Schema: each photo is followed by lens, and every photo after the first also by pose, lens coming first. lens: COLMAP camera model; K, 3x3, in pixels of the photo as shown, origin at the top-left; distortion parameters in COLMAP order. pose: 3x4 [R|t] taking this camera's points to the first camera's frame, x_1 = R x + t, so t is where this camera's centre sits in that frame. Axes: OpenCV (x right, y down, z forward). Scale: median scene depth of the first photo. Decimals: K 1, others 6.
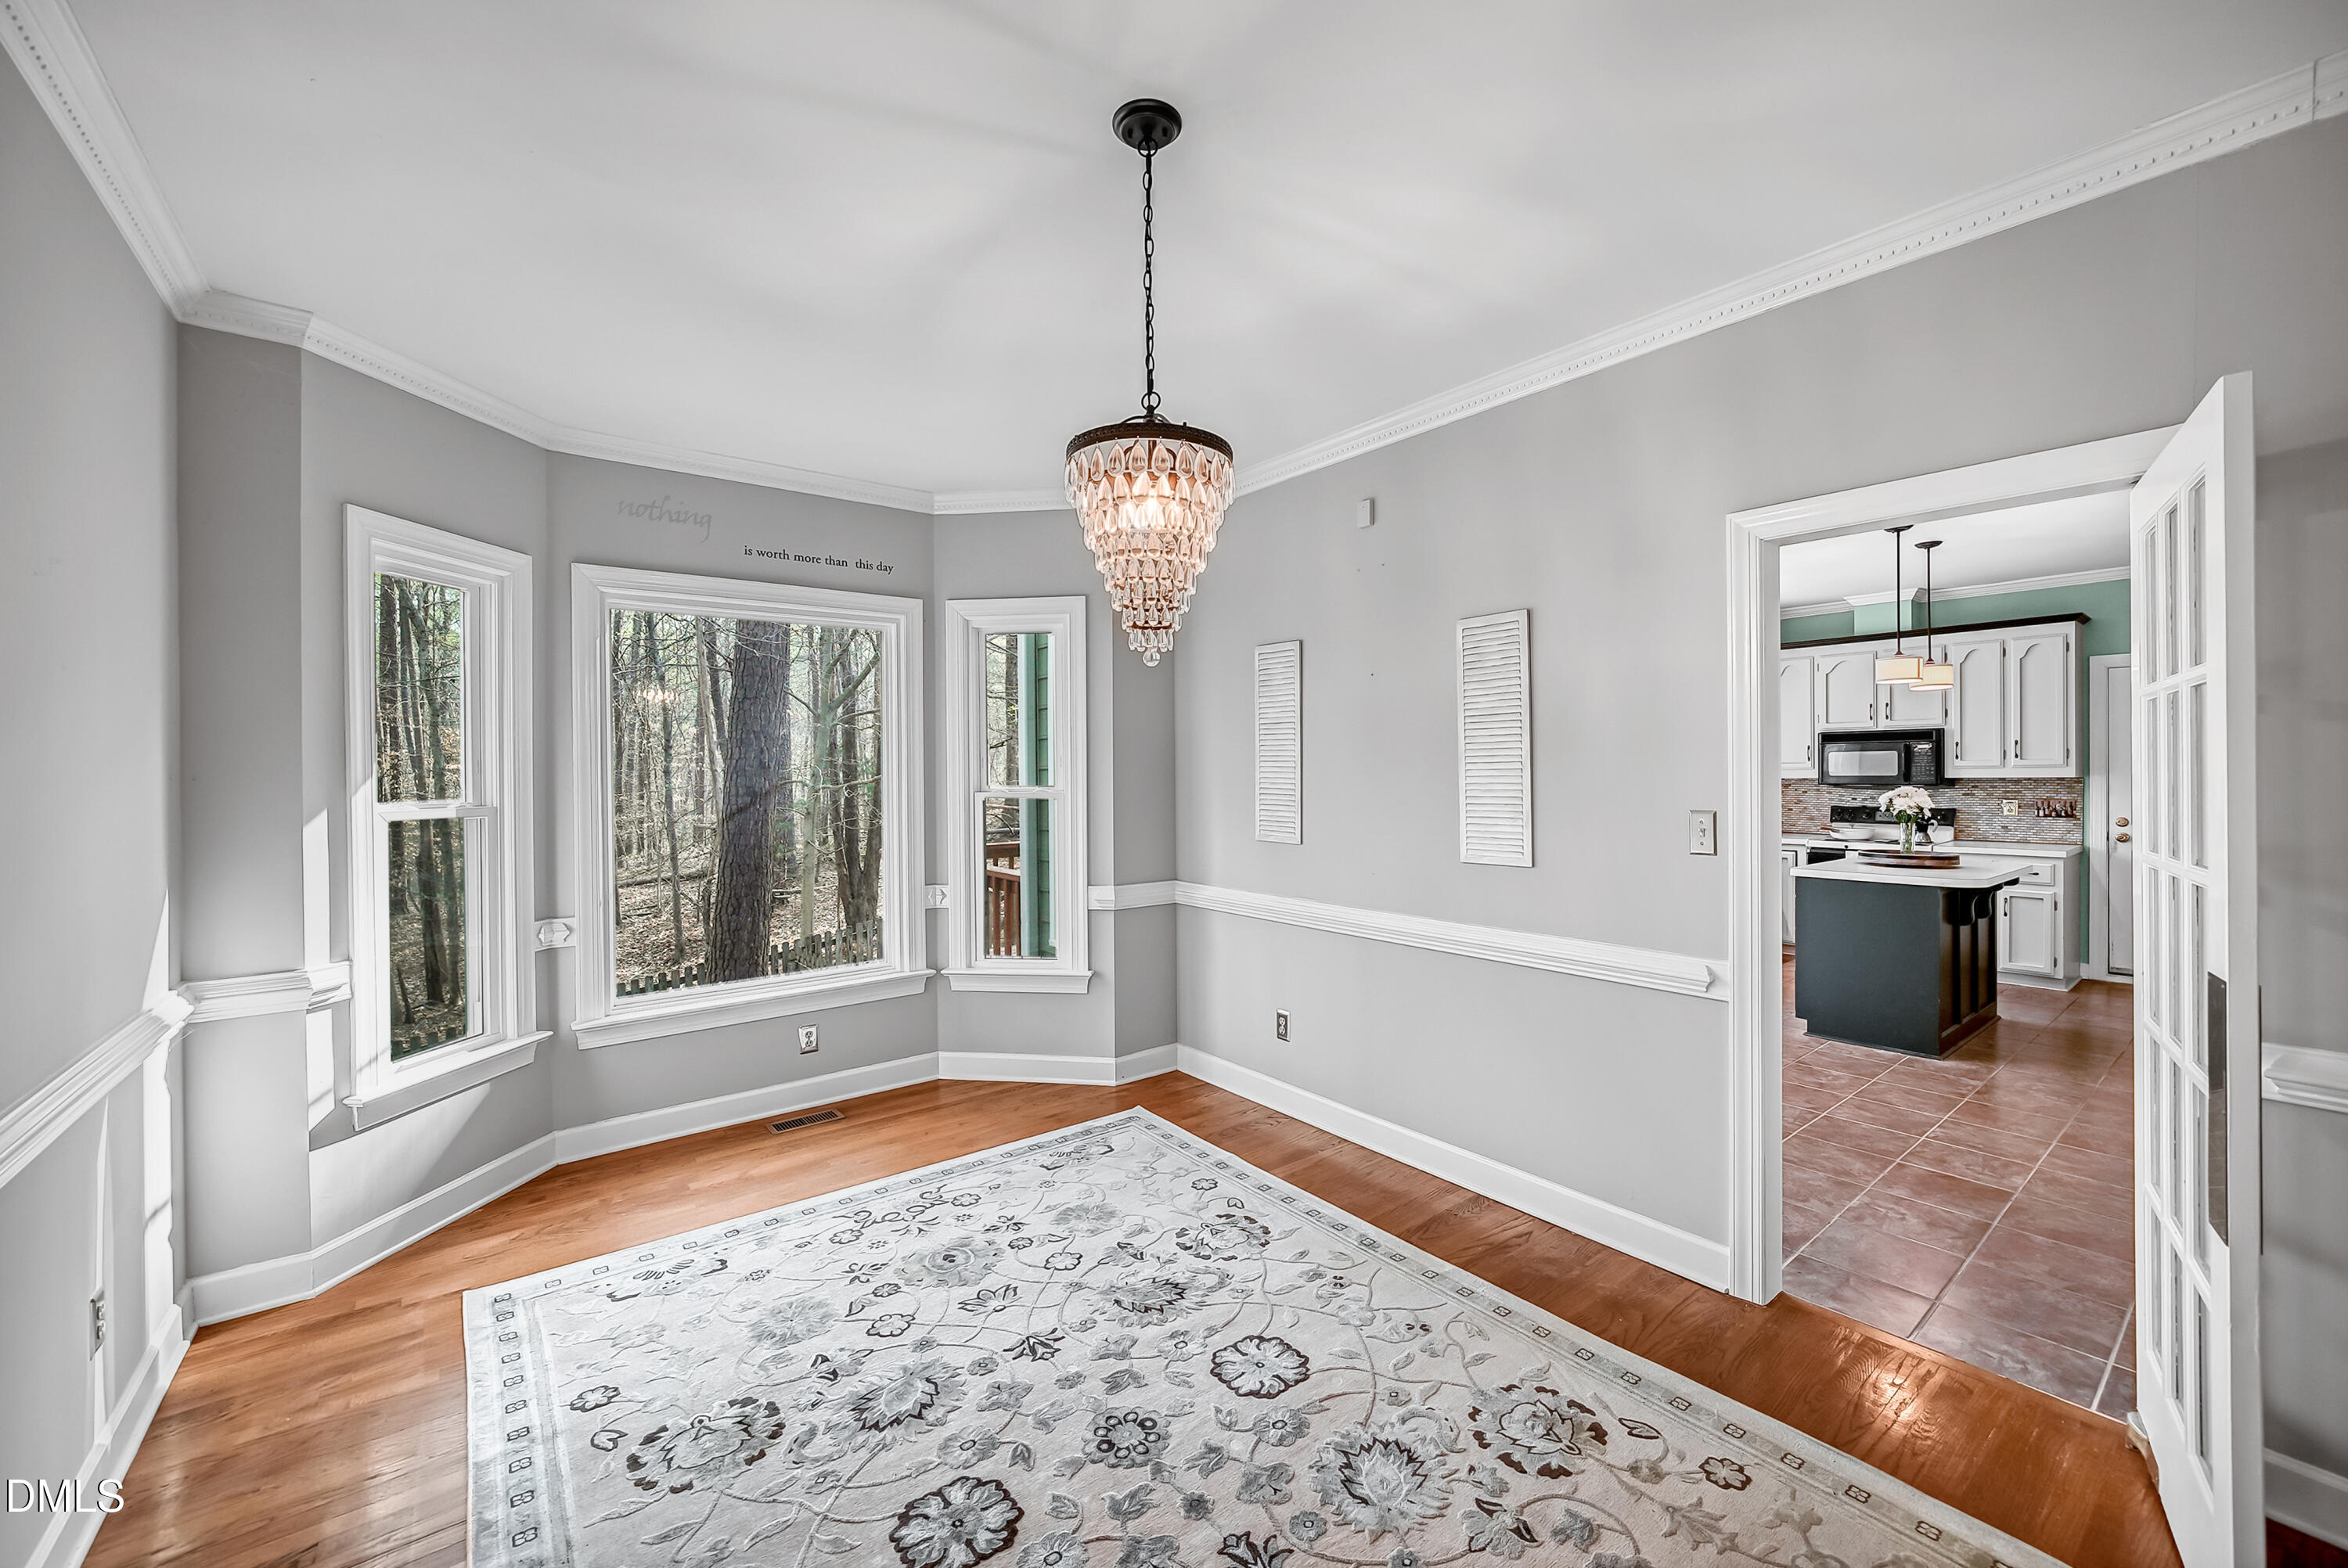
lens RADIAL K [[929.4, 0, 1178.5], [0, 929.4, 782.0], [0, 0, 1]] dist [-0.006262, 0.000385]
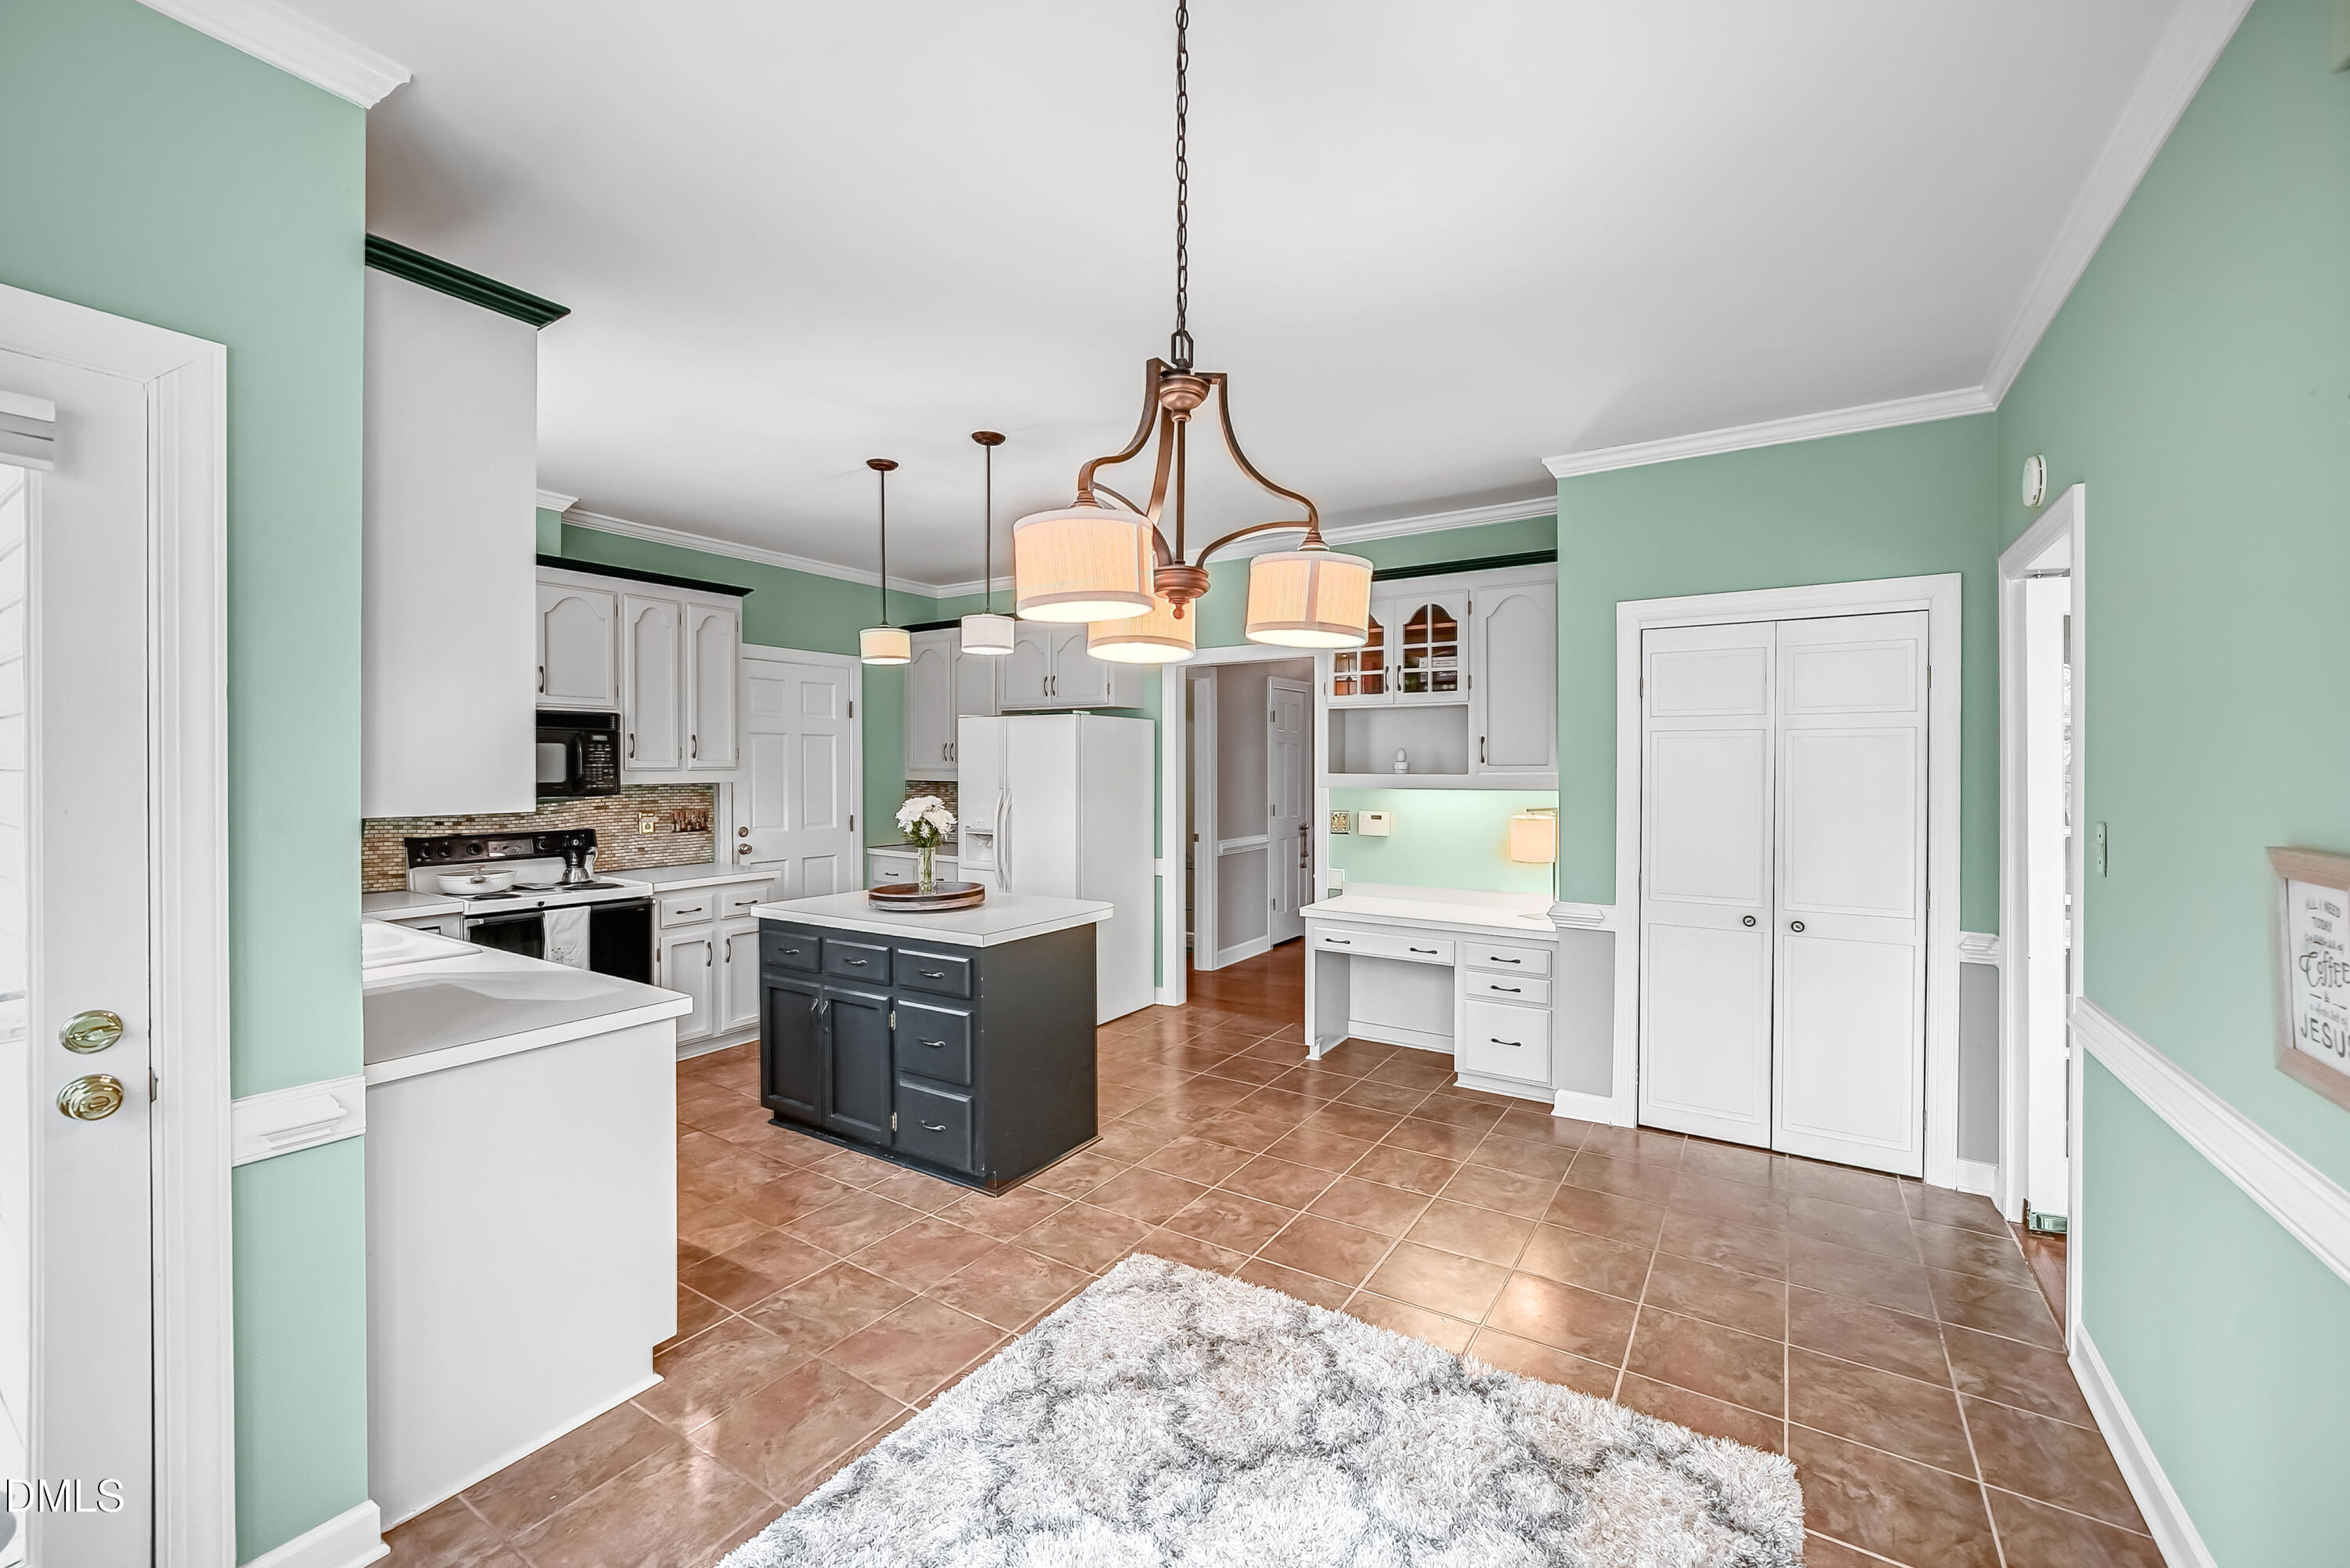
lens RADIAL K [[952.8, 0, 1180.4], [0, 952.8, 771.8], [0, 0, 1]] dist [-0.008990, 0.000039]
pose [[-0.318766, 0.000780, 0.947833, 0.037478], [0.011564, 0.999928, 0.003067, -0.021295], [-0.947763, 0.011939, -0.318752, 1.548407]]
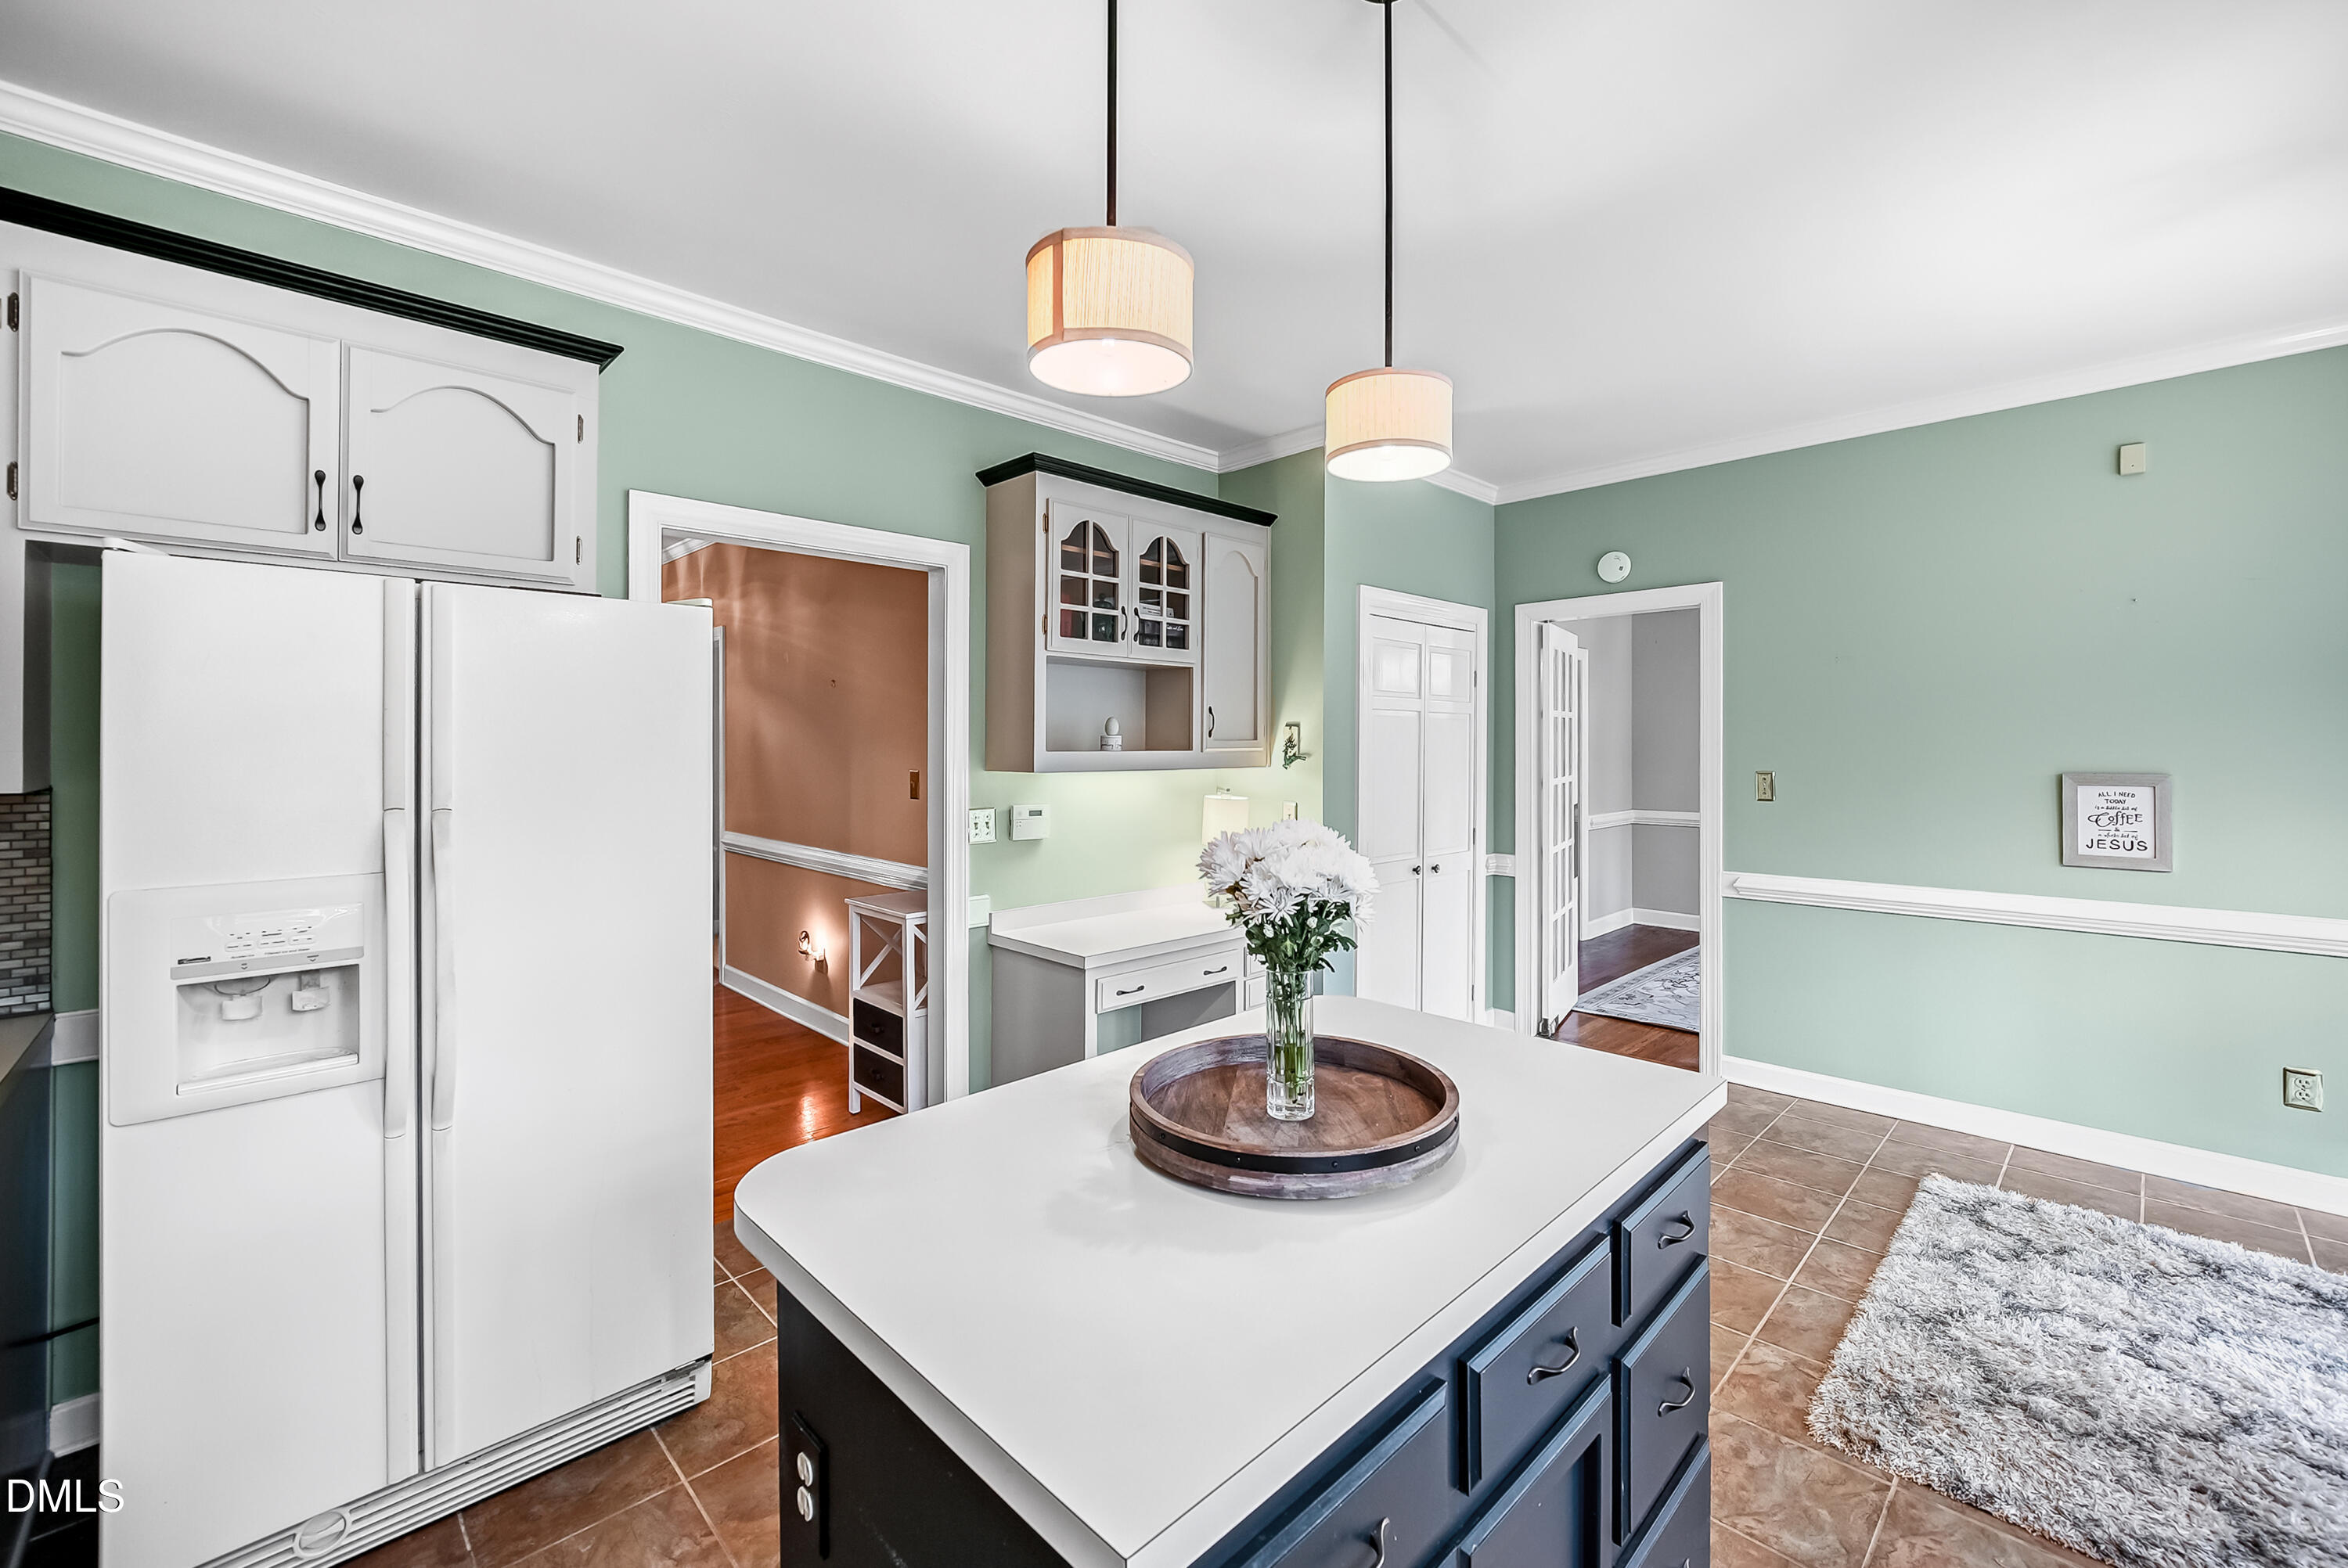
lens RADIAL K [[950.0, 0, 1185.4], [0, 950.0, 744.0], [0, 0, 1]] dist [-0.006823, 0.000247]
pose [[-0.993714, 0.007795, -0.111672, 1.245927], [0.006686, 0.999925, 0.010305, -0.028007], [0.111744, 0.009494, -0.993692, 1.836495]]
